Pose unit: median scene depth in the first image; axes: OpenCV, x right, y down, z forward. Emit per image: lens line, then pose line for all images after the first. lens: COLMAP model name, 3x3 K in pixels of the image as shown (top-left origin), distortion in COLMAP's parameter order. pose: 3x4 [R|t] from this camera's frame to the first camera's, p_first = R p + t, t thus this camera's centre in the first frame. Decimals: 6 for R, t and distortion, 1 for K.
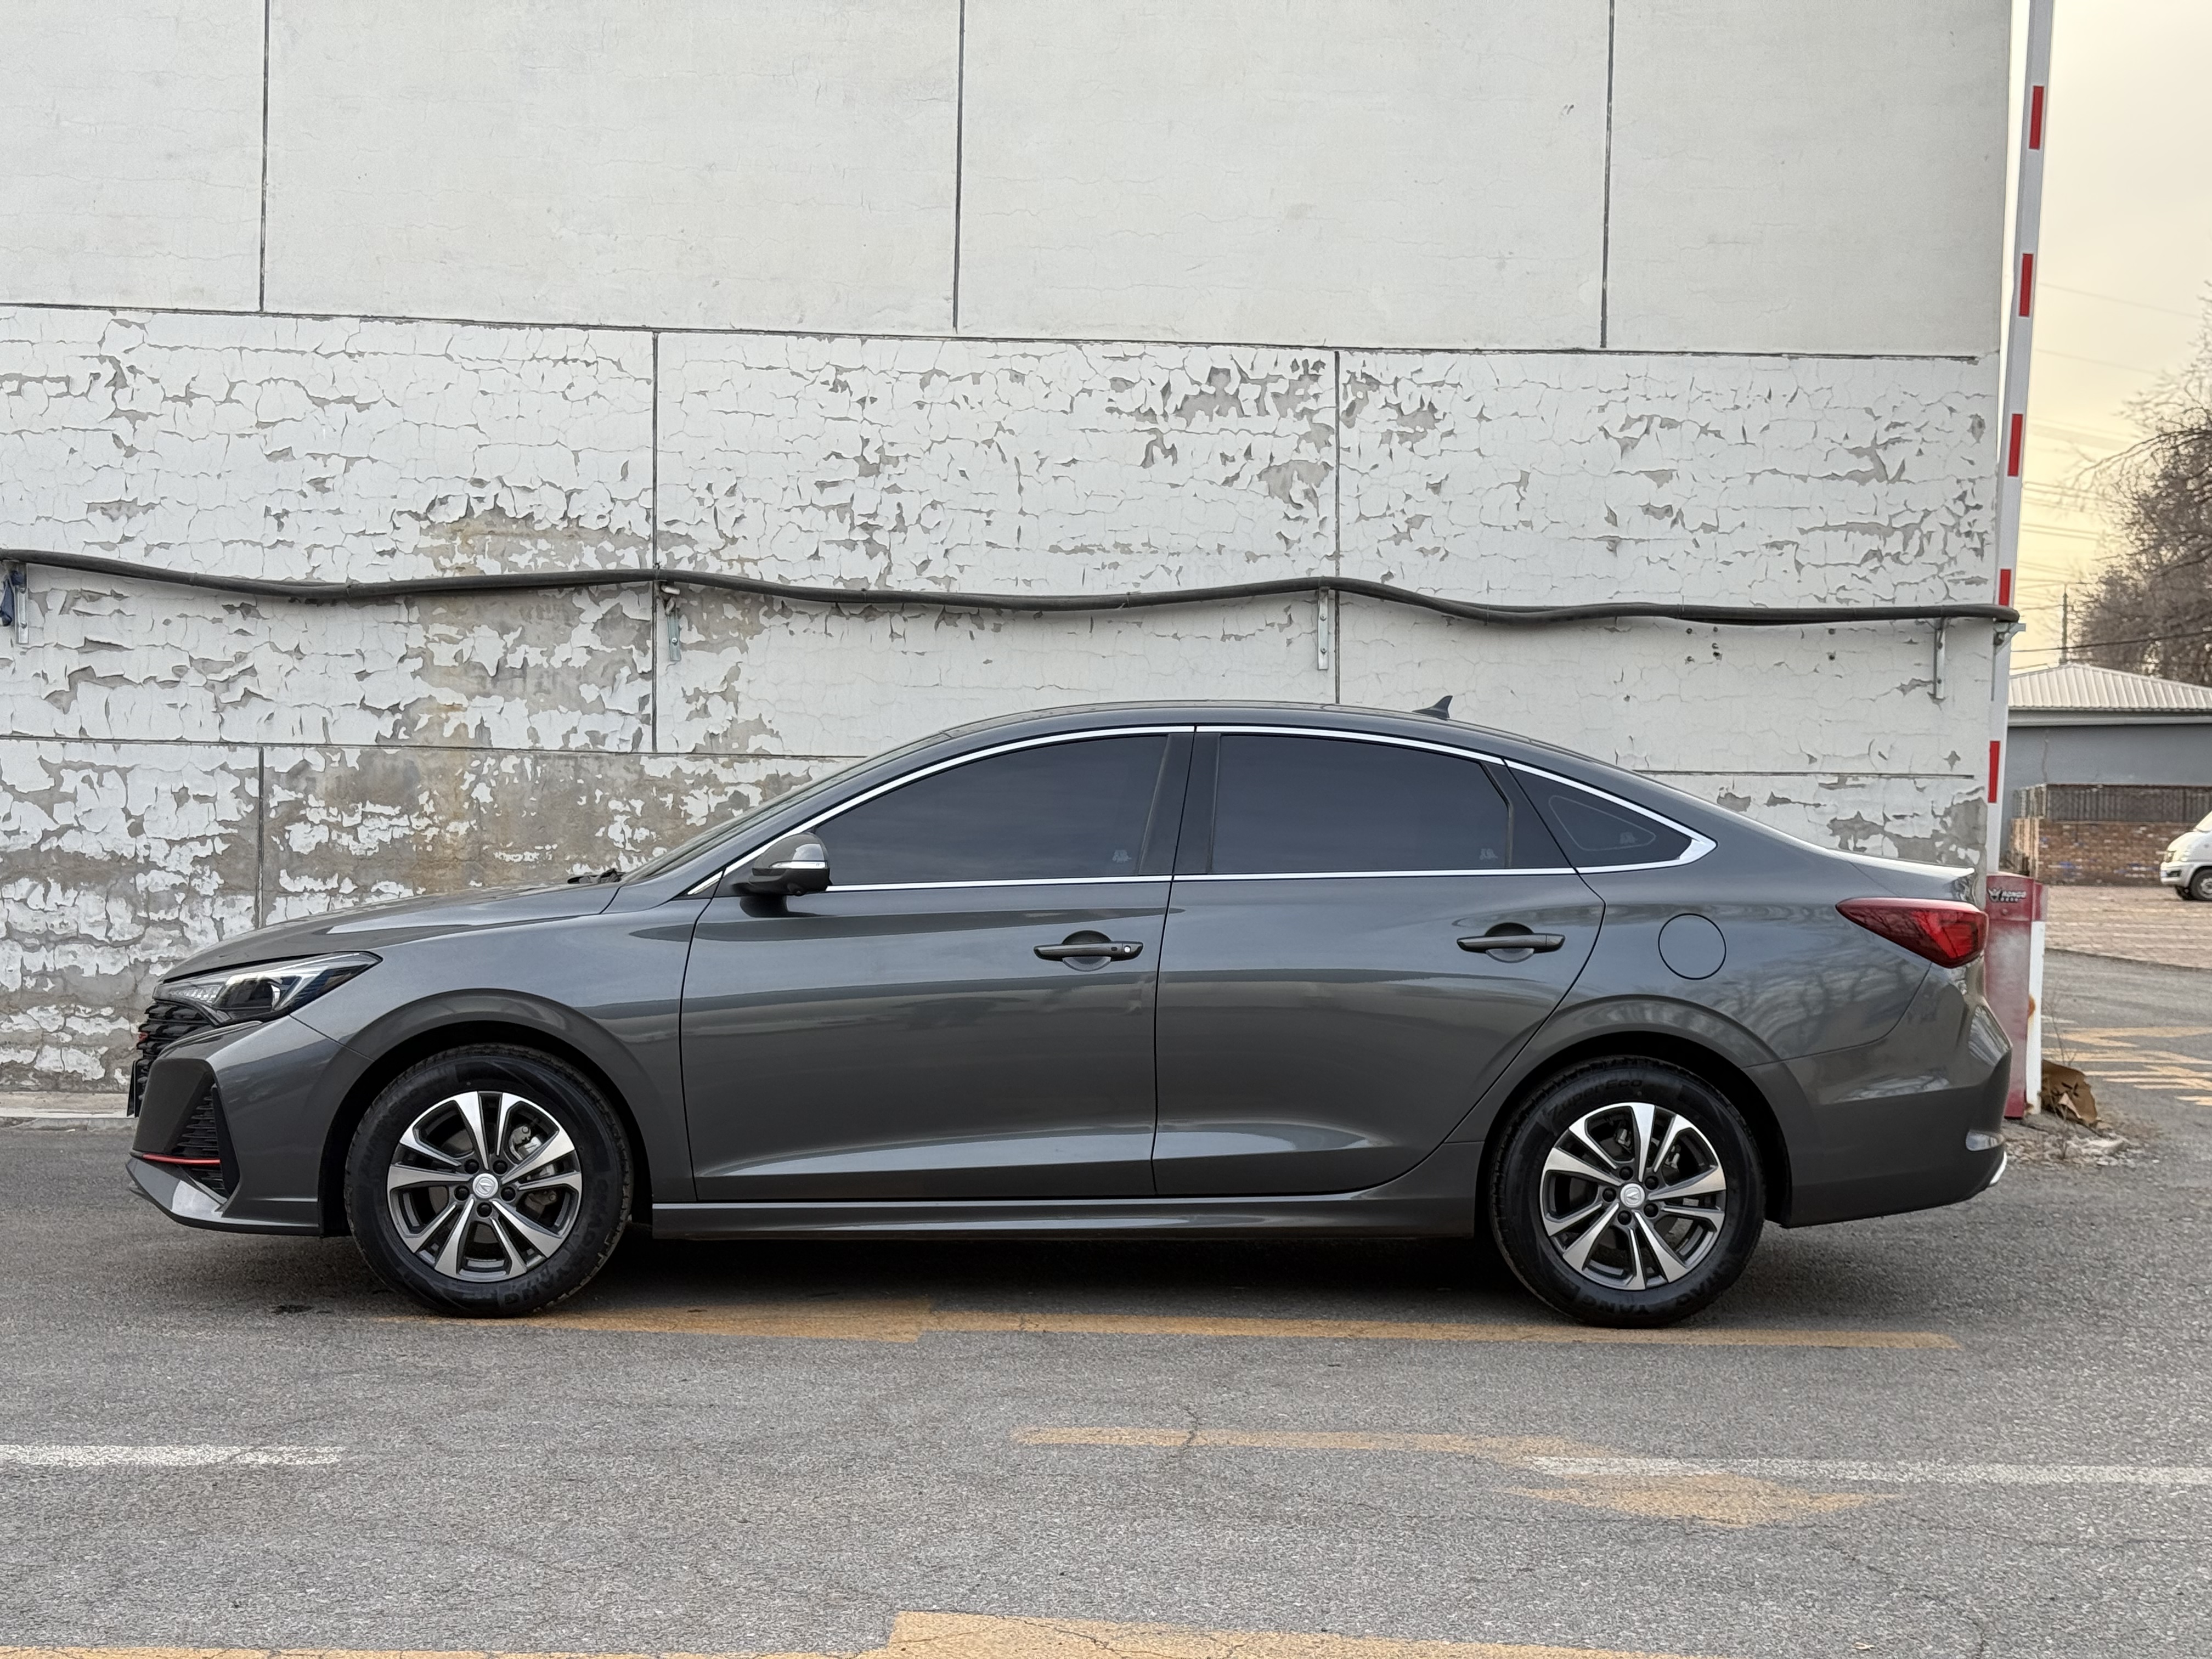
lens RADIAL K [[3118.3, 0, 1120.5], [0, 3118.3, 920.0], [0, 0, 1]] dist [0.130739, 0.000000]
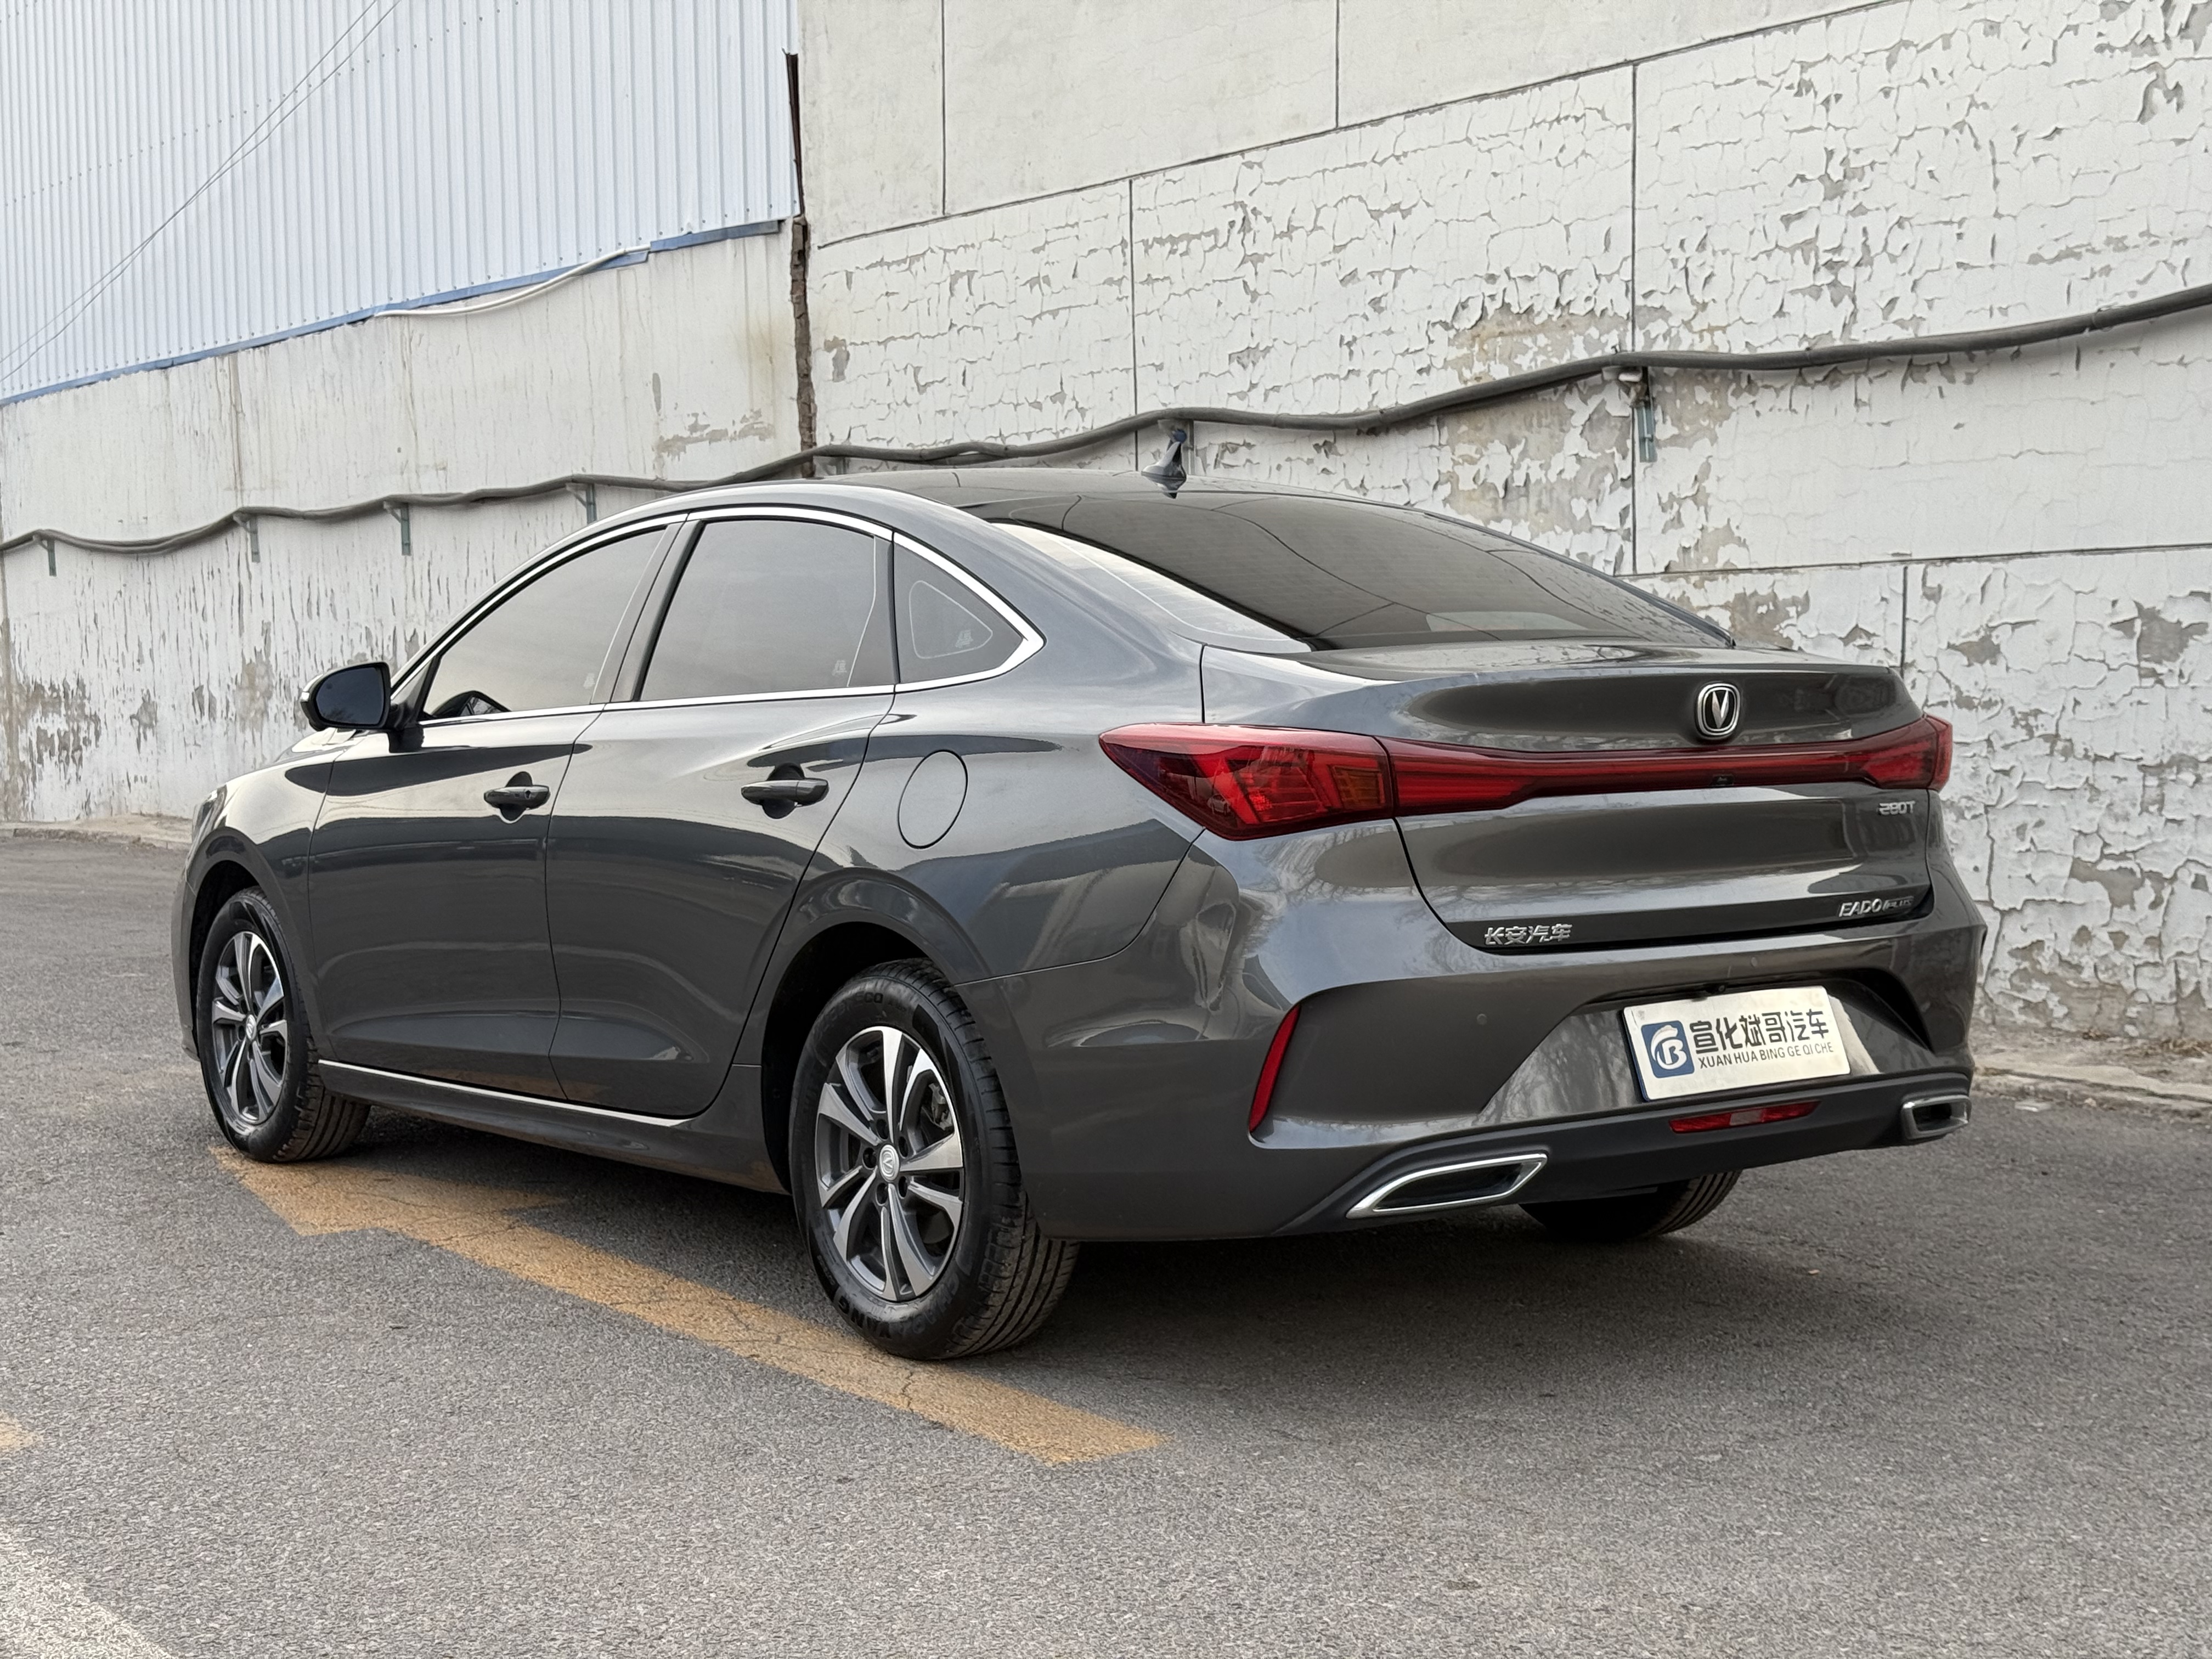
lens RADIAL K [[3118.3, 0, 1107.2], [0, 3118.3, 895.8], [0, 0, 1]] dist [0.130739, 0.000000]
pose [[0.558215, 0.034640, -0.828973, 0.471862], [-0.007456, 0.999297, 0.036737, 0.002842], [0.829663, -0.014326, 0.558081, 0.412911]]
